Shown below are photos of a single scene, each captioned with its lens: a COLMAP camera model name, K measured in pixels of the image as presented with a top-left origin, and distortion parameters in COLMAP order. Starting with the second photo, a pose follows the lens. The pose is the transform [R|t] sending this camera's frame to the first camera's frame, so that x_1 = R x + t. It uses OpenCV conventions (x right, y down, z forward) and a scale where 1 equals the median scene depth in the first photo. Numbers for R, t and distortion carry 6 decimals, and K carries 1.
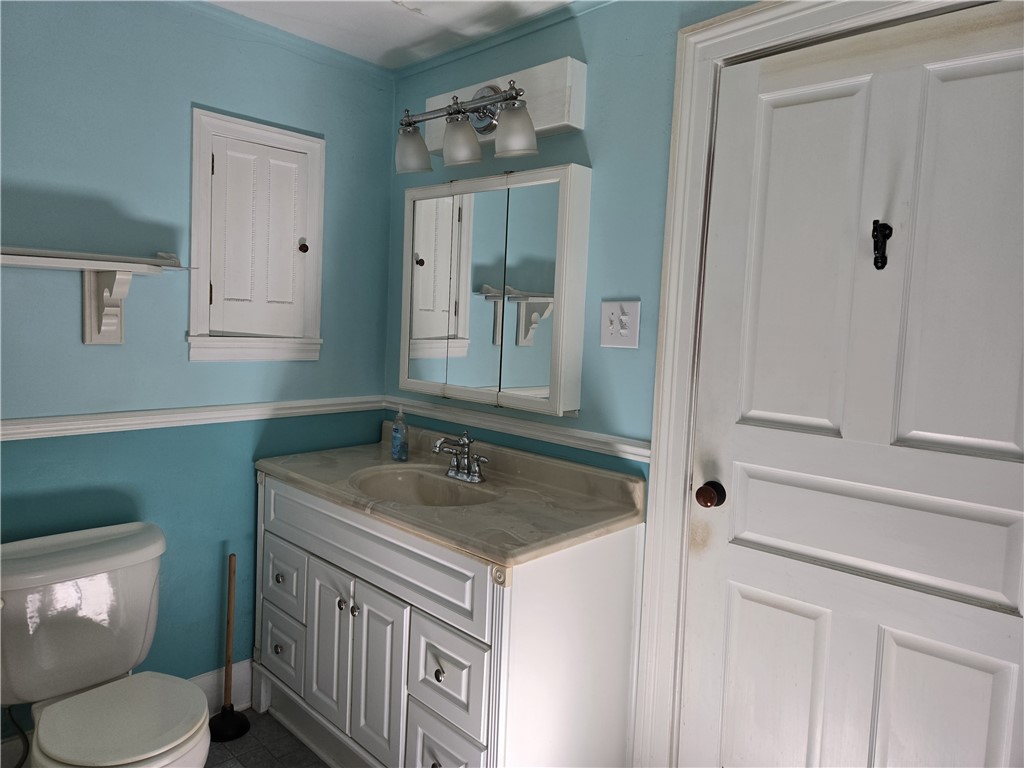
lens RADIAL K [[684.4, 0, 511.8], [0, 684.4, 380.7], [0, 0, 1]] dist [0.056836, -0.047240]
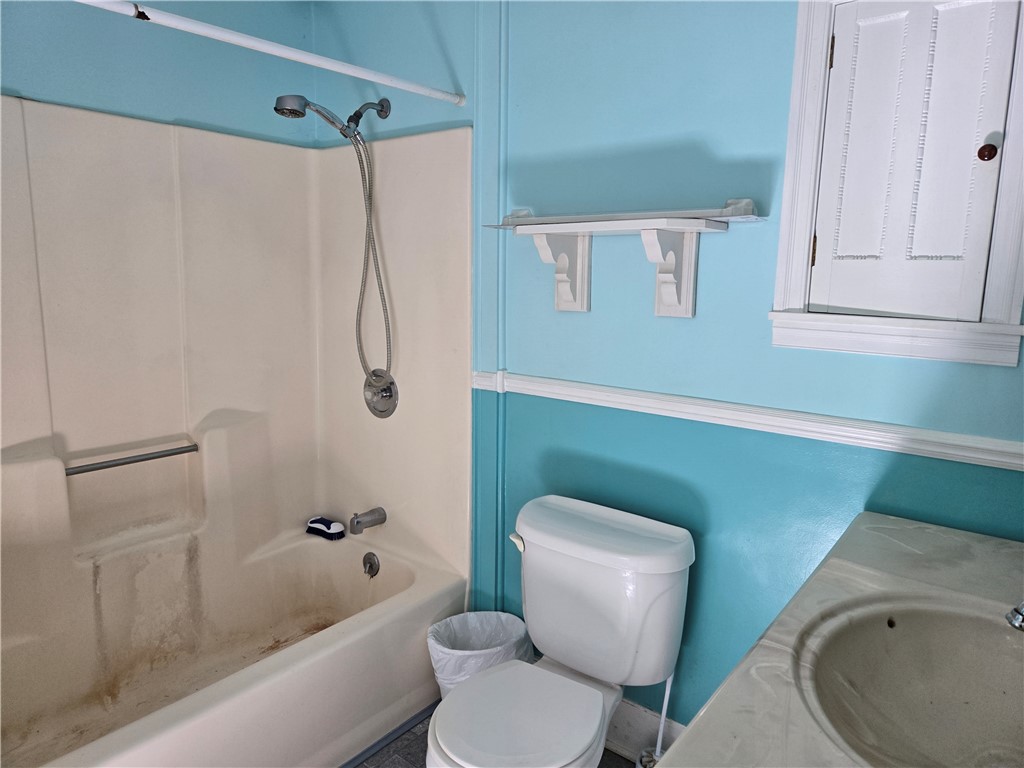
lens RADIAL K [[684.4, 0, 508.1], [0, 684.4, 370.0], [0, 0, 1]] dist [0.056836, -0.047240]
pose [[0.086311, 0.115309, -0.989573, 0.220752], [-0.100554, 0.989215, 0.106497, -0.049150], [0.991181, 0.090314, 0.096975, 0.624024]]
